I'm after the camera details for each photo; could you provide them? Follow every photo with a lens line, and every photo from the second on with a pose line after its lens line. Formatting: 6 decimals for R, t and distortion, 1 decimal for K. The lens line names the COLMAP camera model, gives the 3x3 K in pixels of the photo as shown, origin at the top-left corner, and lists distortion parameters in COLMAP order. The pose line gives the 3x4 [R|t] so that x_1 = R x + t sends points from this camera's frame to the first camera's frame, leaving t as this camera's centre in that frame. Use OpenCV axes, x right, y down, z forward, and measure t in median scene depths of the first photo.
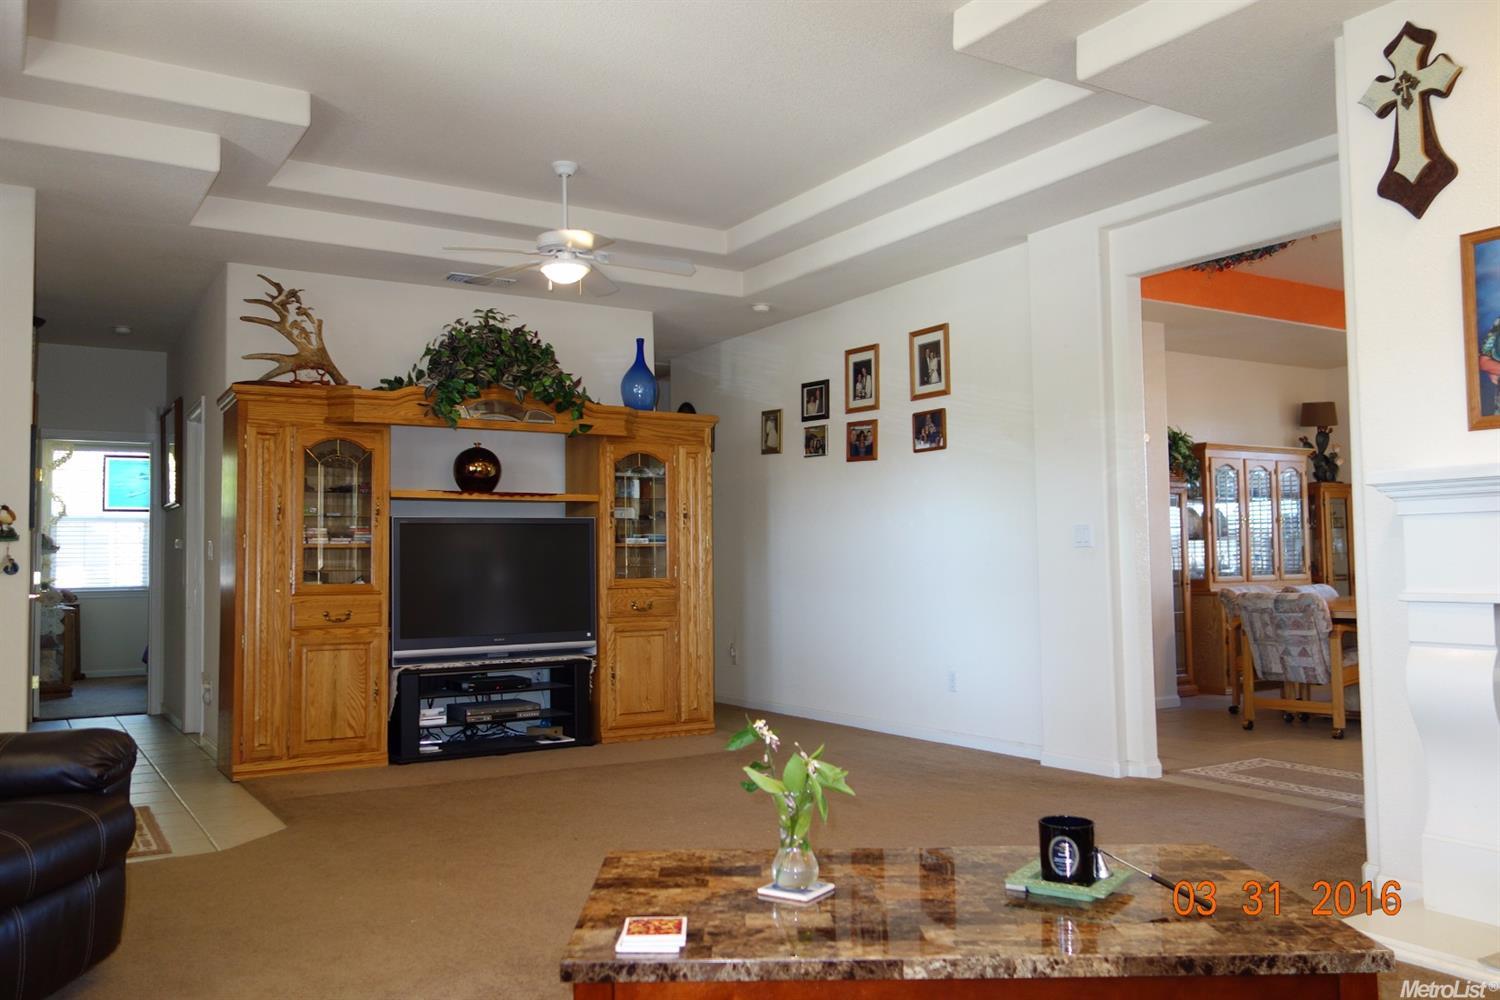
lens RADIAL K [[1183.3, 0, 750.0], [0, 1183.3, 500.0], [0, 0, 1]] dist [0.007488, -0.001269]
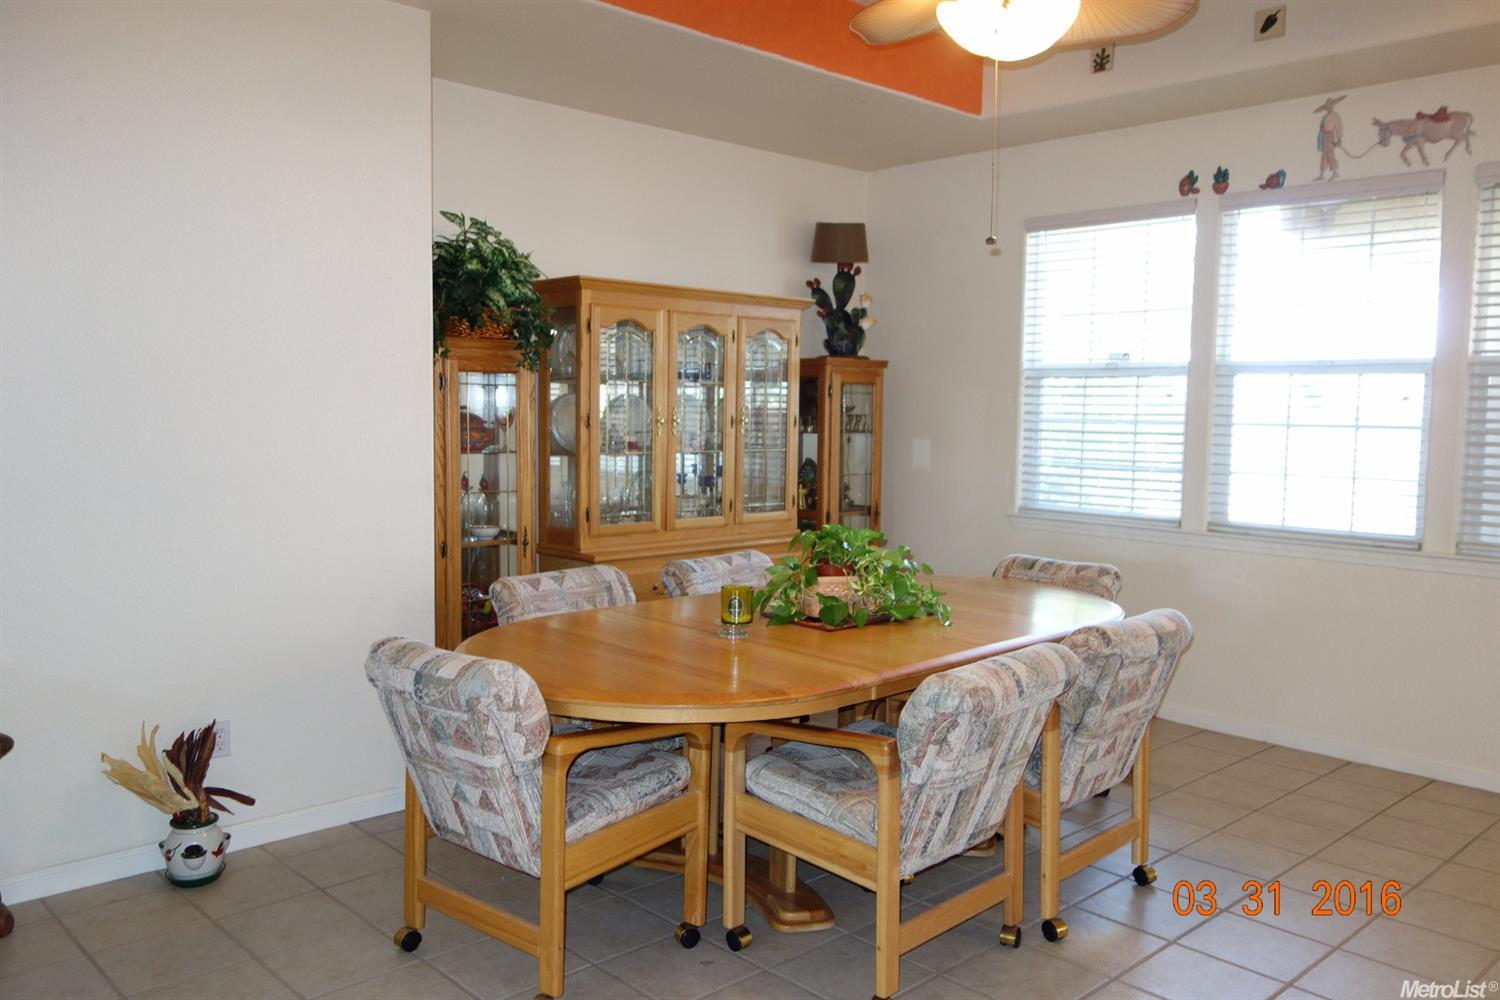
lens RADIAL K [[1183.3, 0, 750.0], [0, 1183.3, 500.0], [0, 0, 1]] dist [0.007488, -0.001269]
pose [[0.980189, 0.010896, 0.197763, 0.329641], [-0.036856, 0.991080, 0.128071, -0.018692], [-0.194603, -0.132822, 0.971848, 0.422263]]
